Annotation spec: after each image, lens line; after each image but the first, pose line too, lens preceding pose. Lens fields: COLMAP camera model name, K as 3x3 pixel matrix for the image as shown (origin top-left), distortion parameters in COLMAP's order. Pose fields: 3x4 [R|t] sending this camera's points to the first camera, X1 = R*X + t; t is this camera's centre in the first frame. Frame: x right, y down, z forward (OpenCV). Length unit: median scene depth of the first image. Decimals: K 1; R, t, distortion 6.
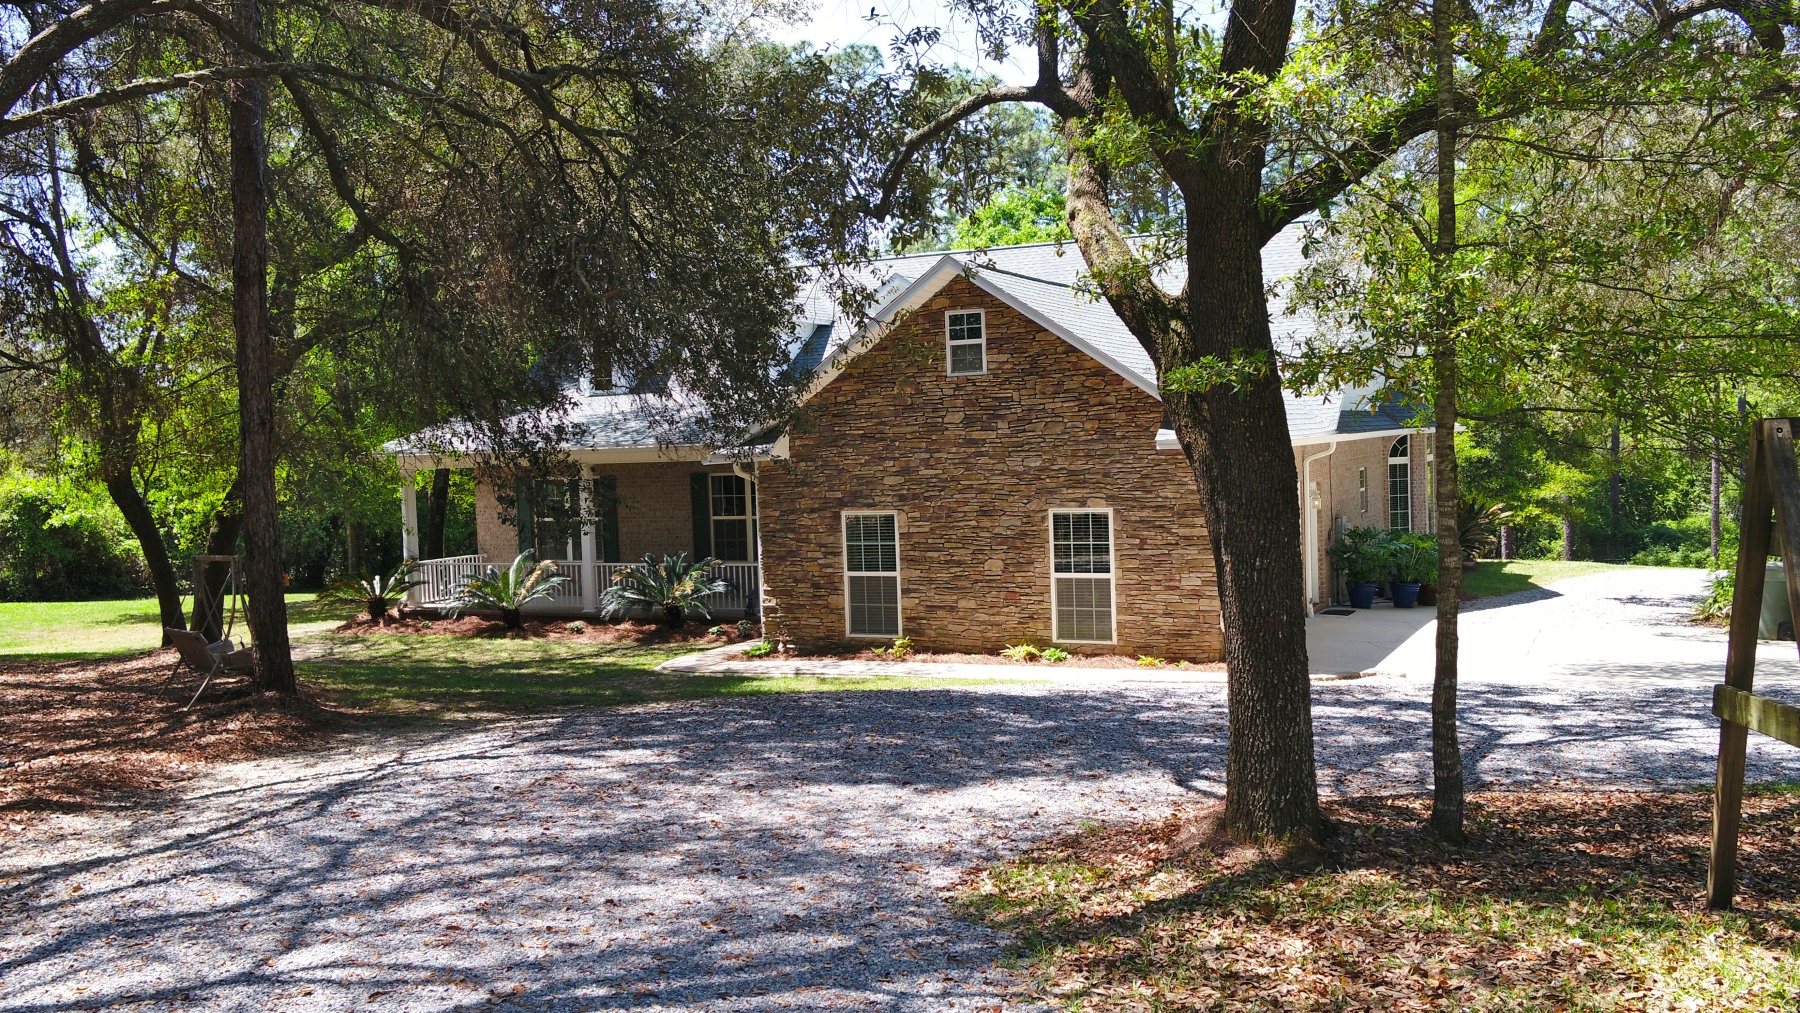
lens RADIAL K [[1548.2, 0, 900.0], [0, 1548.2, 506.5], [0, 0, 1]] dist [0.006535, -0.006530]
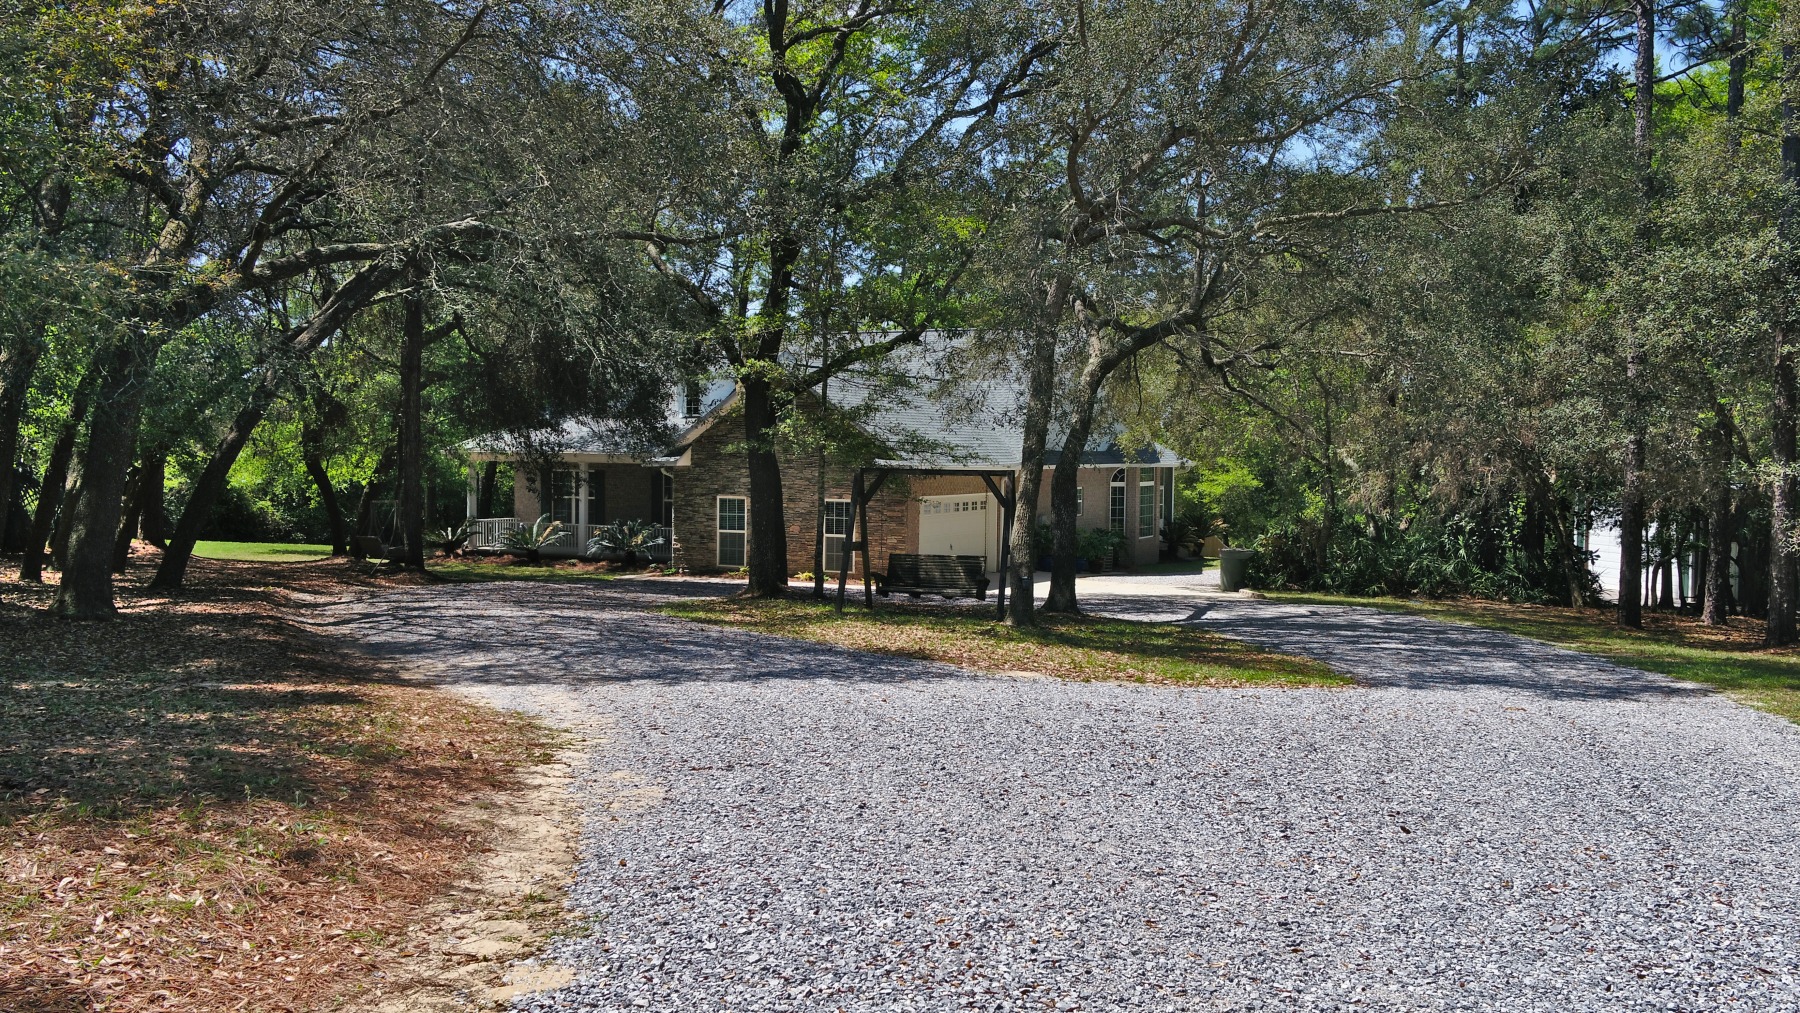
lens RADIAL K [[1572.5, 0, 907.8], [0, 1572.5, 546.7], [0, 0, 1]] dist [0.007035, -0.000284]
pose [[0.998670, 0.047157, -0.020854, 0.225061], [-0.046735, 0.998701, 0.020304, 0.014743], [0.021784, -0.019303, 0.999576, -0.821056]]
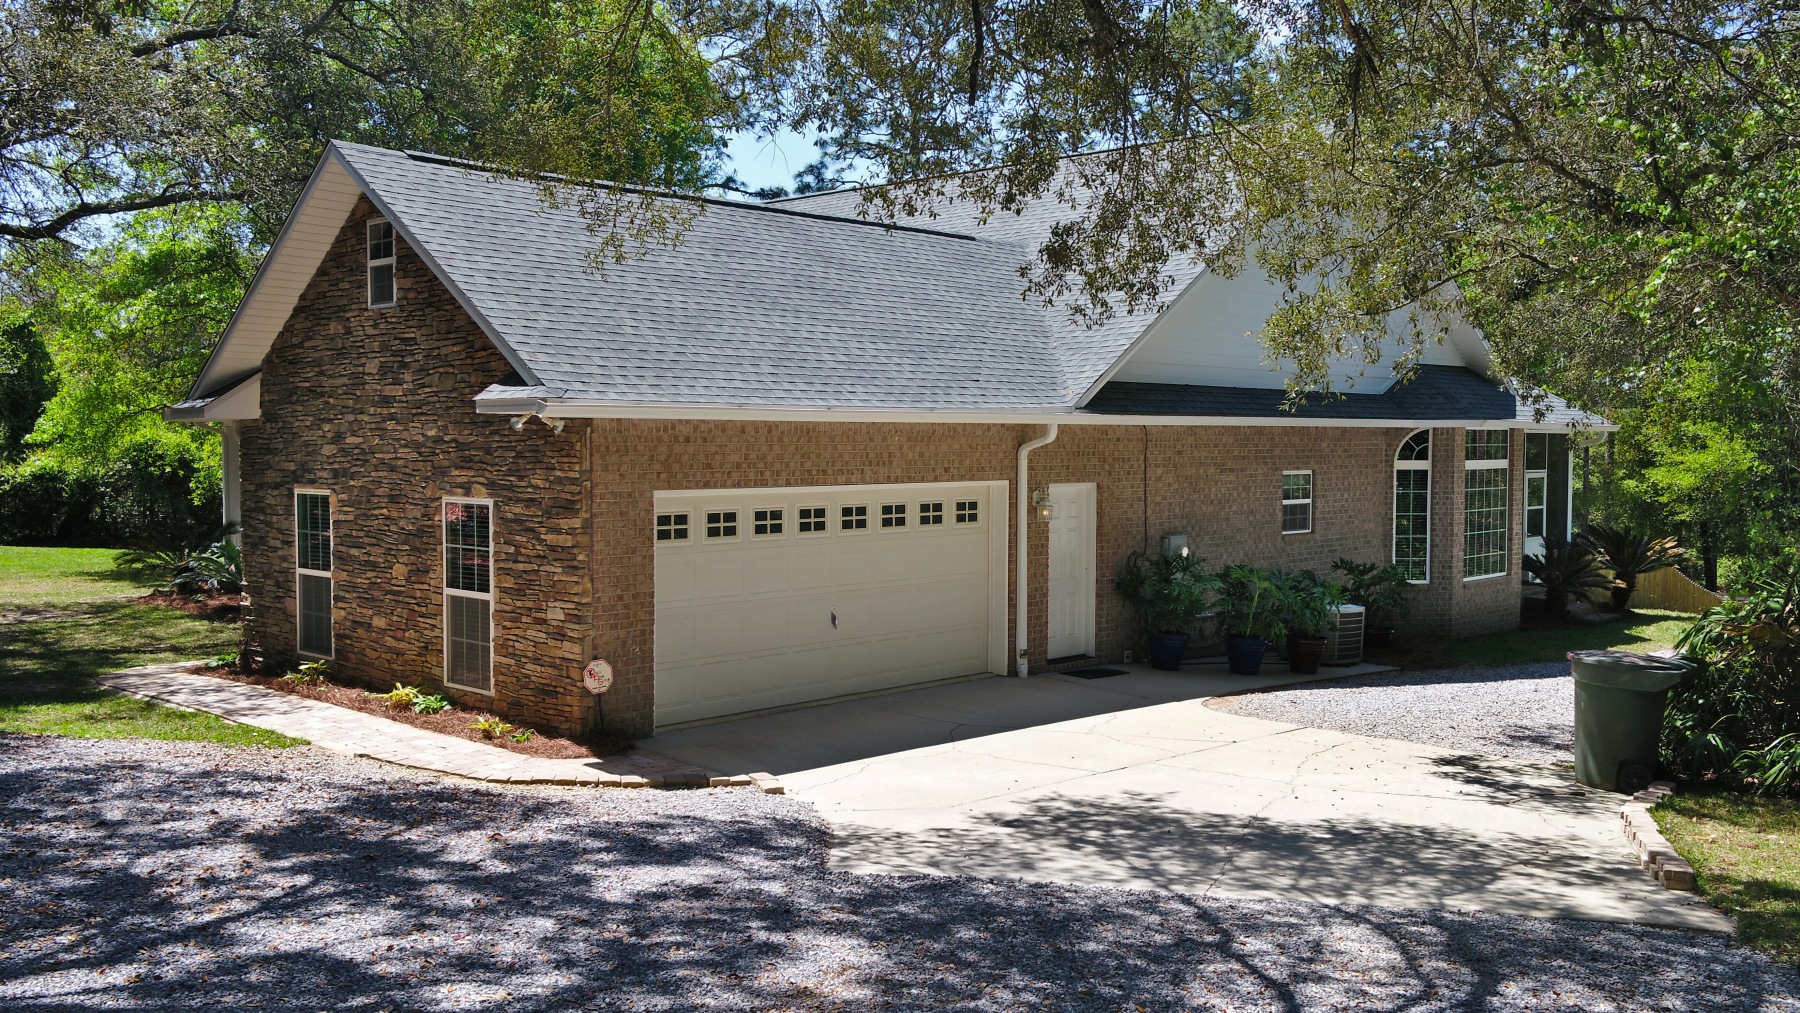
lens RADIAL K [[1548.2, 0, 900.0], [0, 1548.2, 506.5], [0, 0, 1]] dist [0.006535, -0.006530]
pose [[0.945767, 0.050771, -0.320854, 0.493542], [-0.049087, 0.998705, 0.013343, -0.012920], [0.321116, 0.003130, 0.947035, 0.377424]]
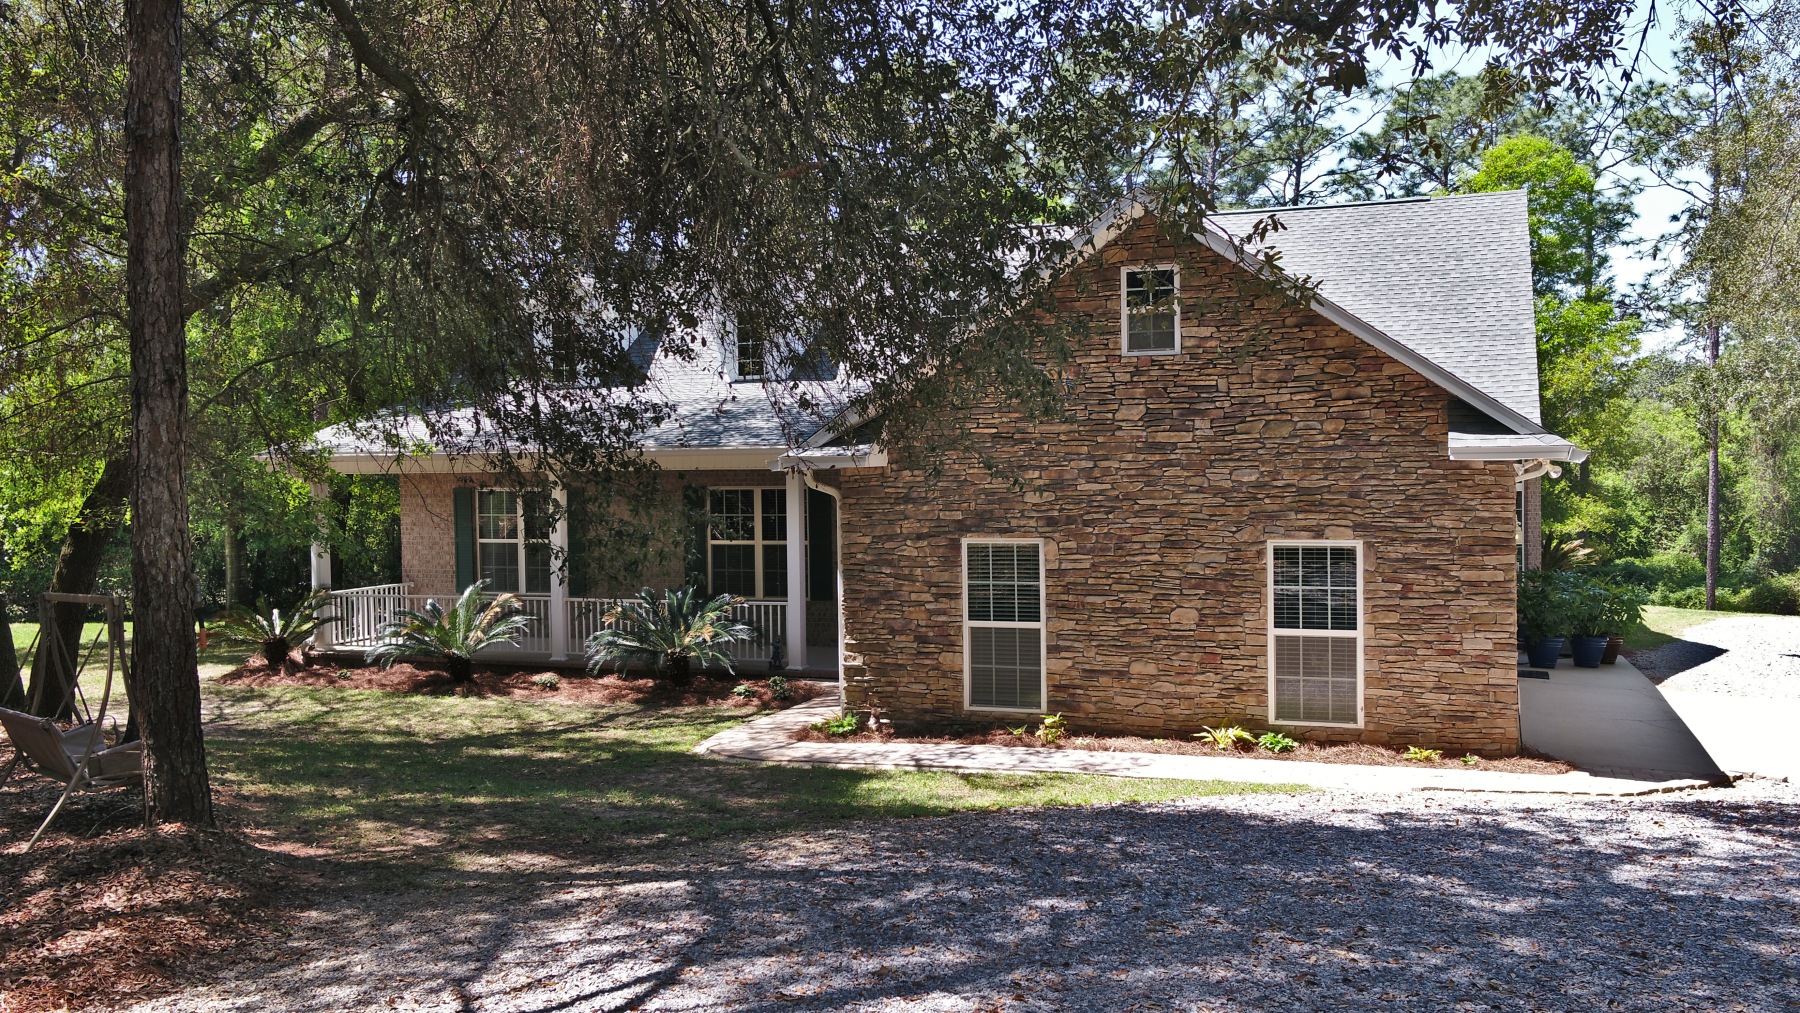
lens RADIAL K [[1548.2, 0, 900.0], [0, 1548.2, 506.5], [0, 0, 1]] dist [0.006535, -0.006530]
pose [[0.996063, 0.017888, 0.086825, -0.132043], [-0.016541, 0.999732, -0.016215, 0.000355], [-0.087092, 0.014715, 0.996092, 0.275234]]
